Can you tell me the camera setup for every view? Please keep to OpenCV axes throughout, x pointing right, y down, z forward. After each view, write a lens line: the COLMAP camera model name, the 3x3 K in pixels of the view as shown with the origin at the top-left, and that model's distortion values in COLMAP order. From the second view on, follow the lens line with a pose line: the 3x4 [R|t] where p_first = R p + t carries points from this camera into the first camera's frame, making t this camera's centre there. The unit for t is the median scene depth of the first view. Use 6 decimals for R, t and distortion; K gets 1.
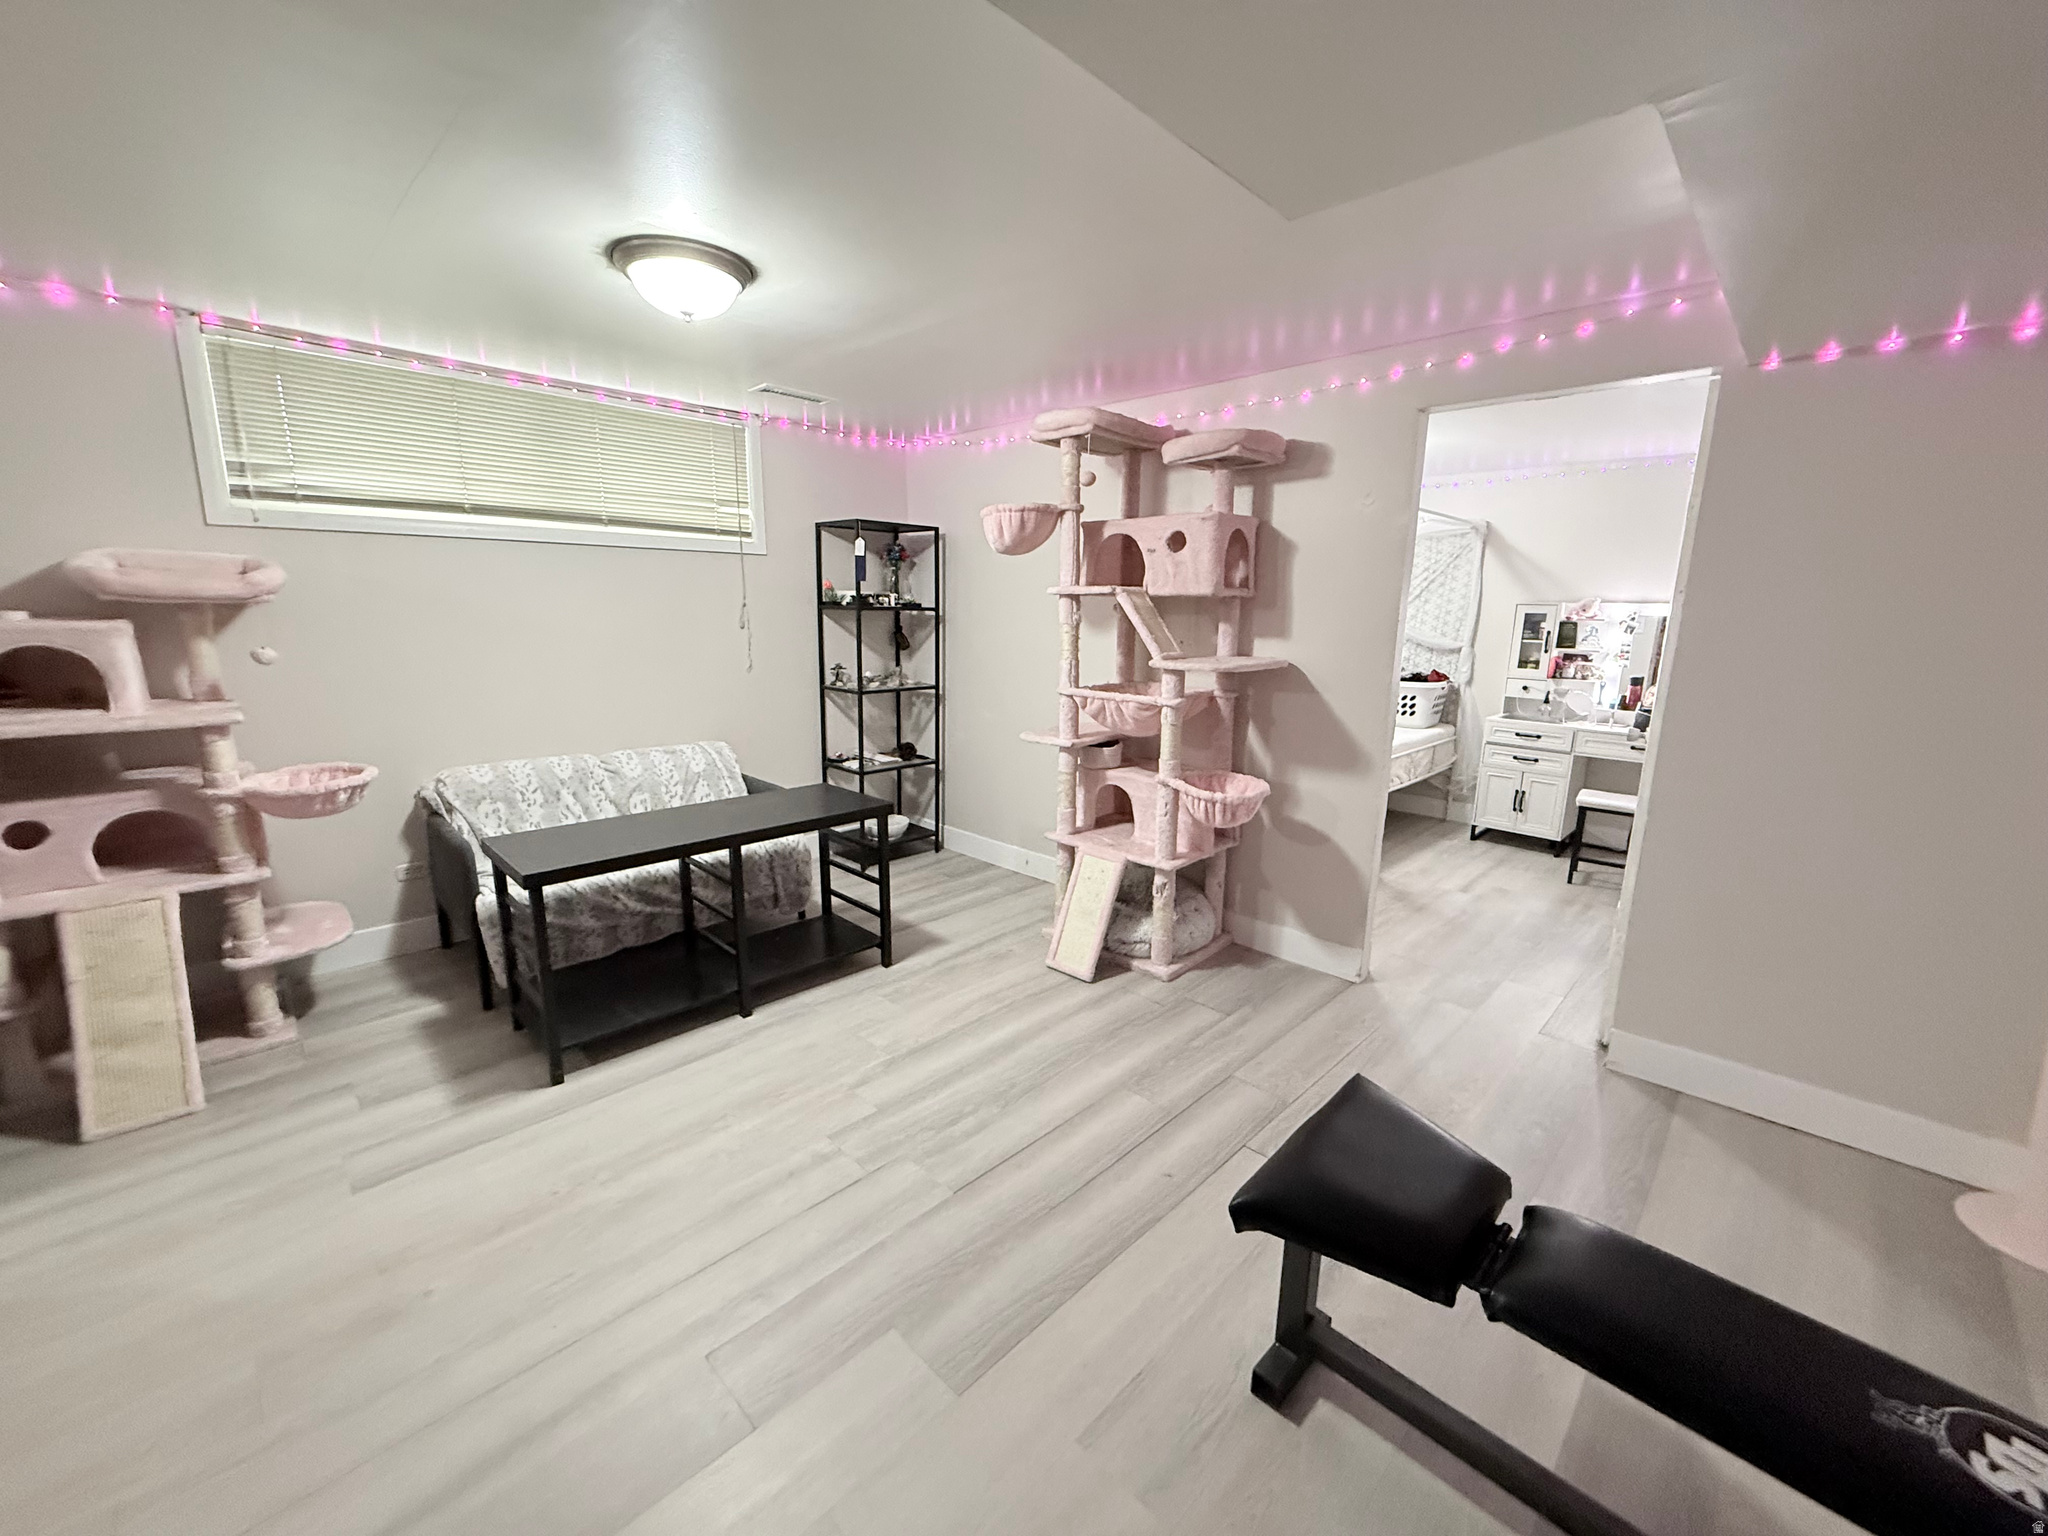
lens RADIAL K [[812.8, 0, 1022.9], [0, 812.8, 767.3], [0, 0, 1]] dist [-0.000194, -0.000692]
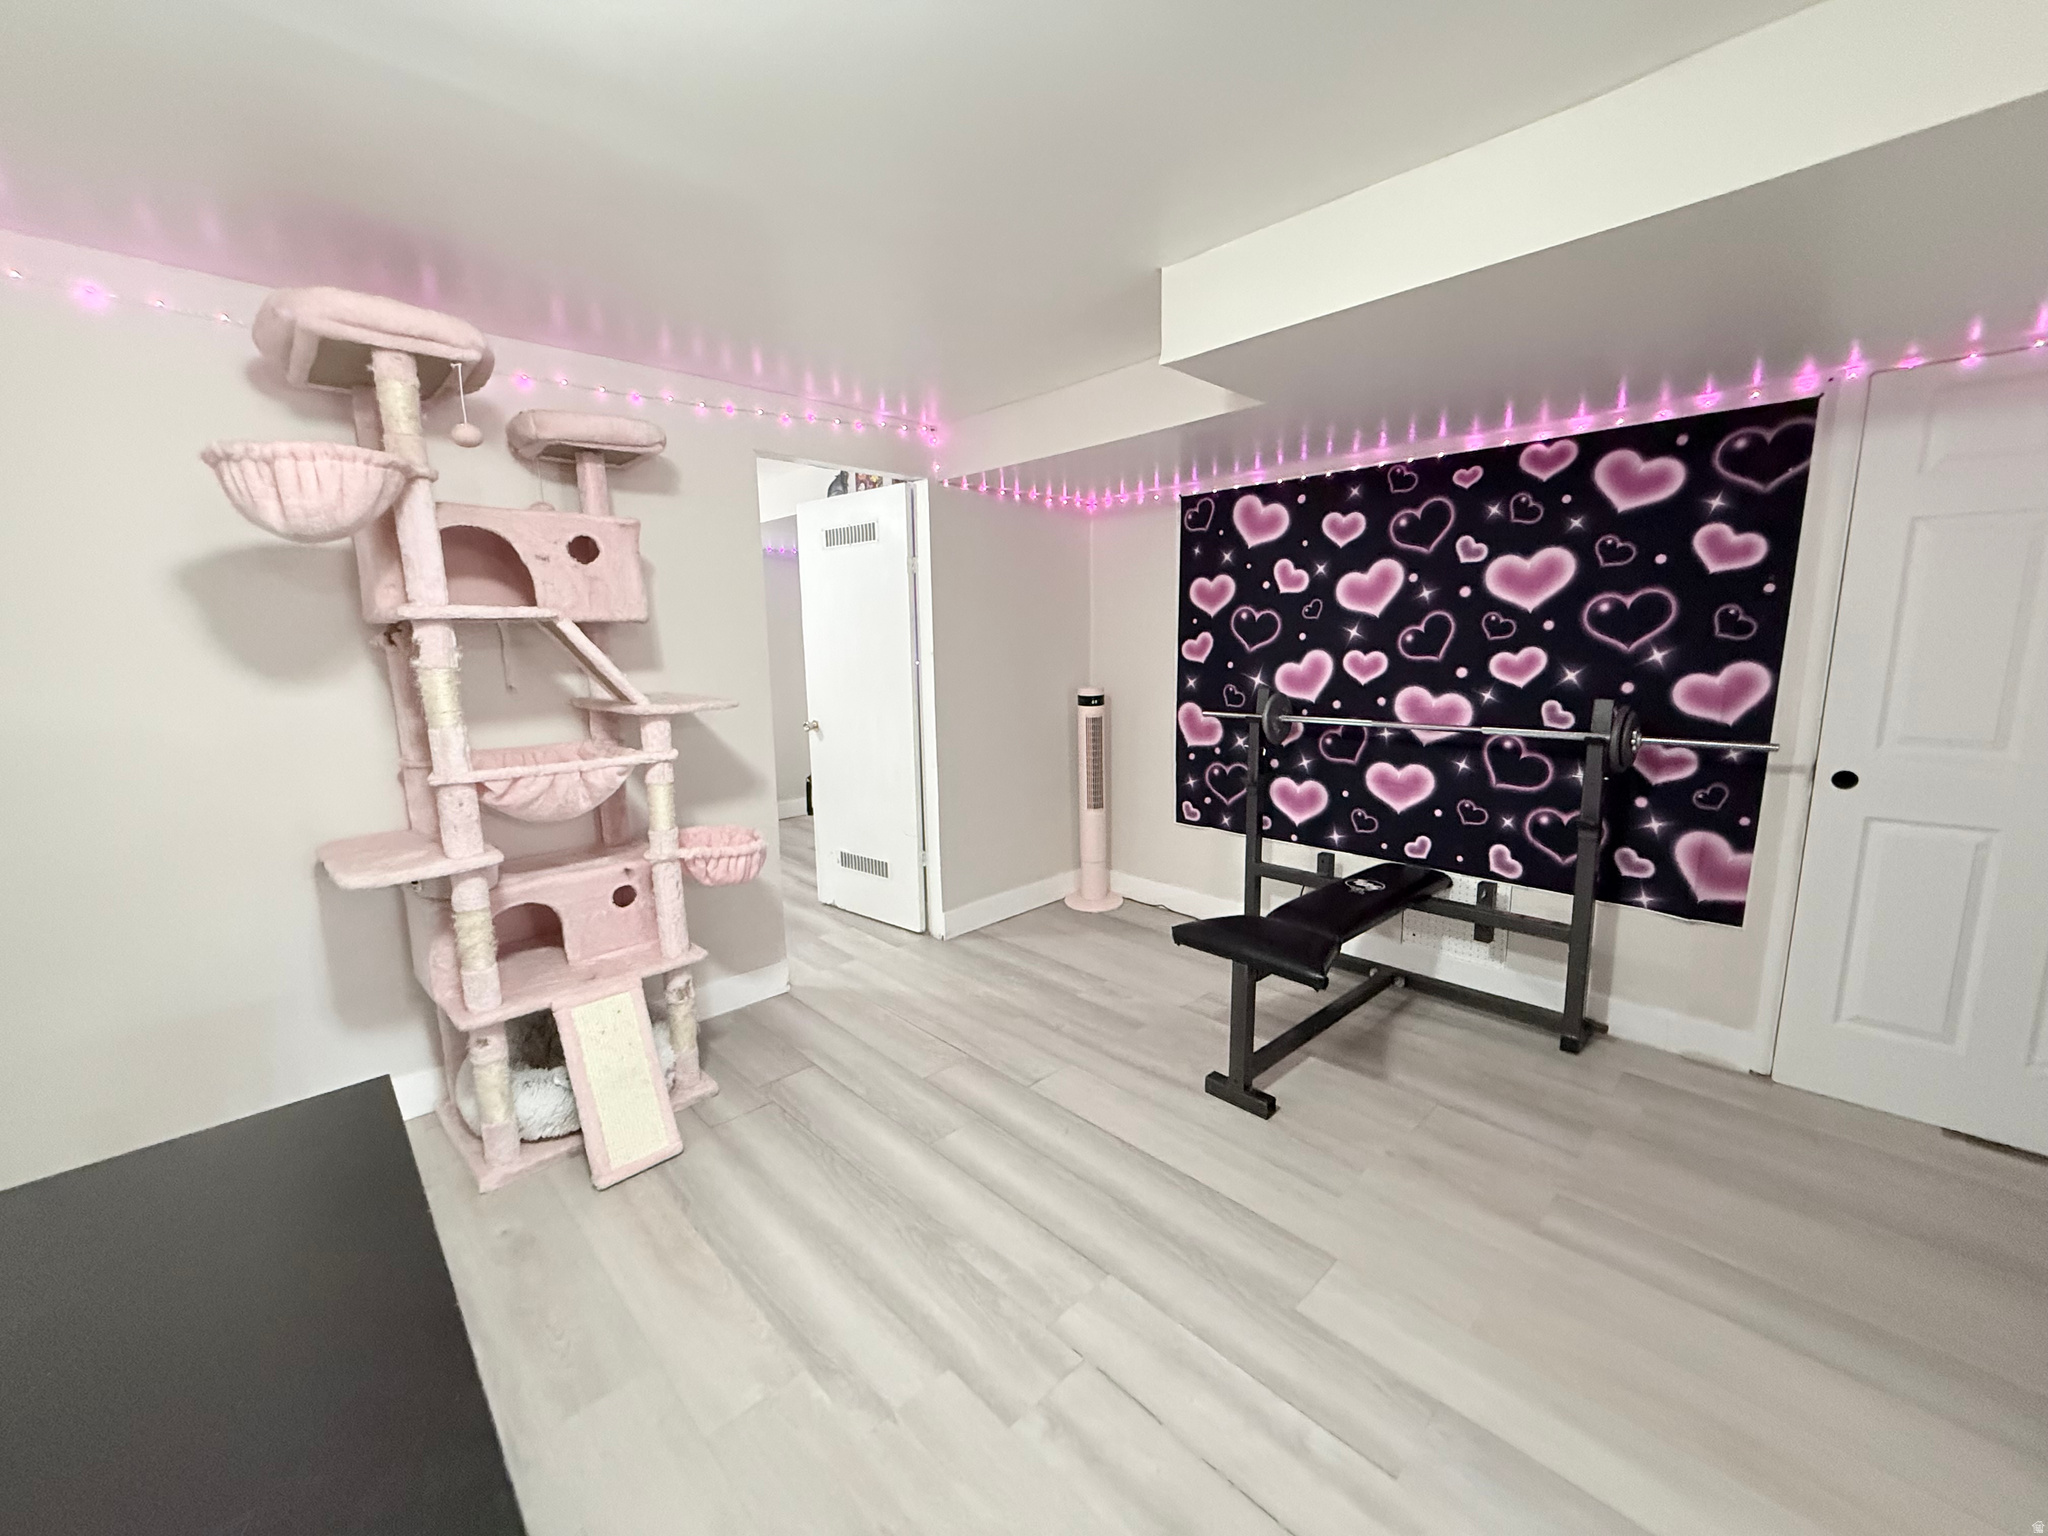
lens RADIAL K [[812.8, 0, 1022.9], [0, 812.8, 767.3], [0, 0, 1]] dist [-0.000194, -0.000692]
pose [[0.024133, -0.172030, 0.984796, -0.748902], [0.204224, 0.965158, 0.163594, -0.162148], [-0.978627, 0.197171, 0.058425, 0.786901]]
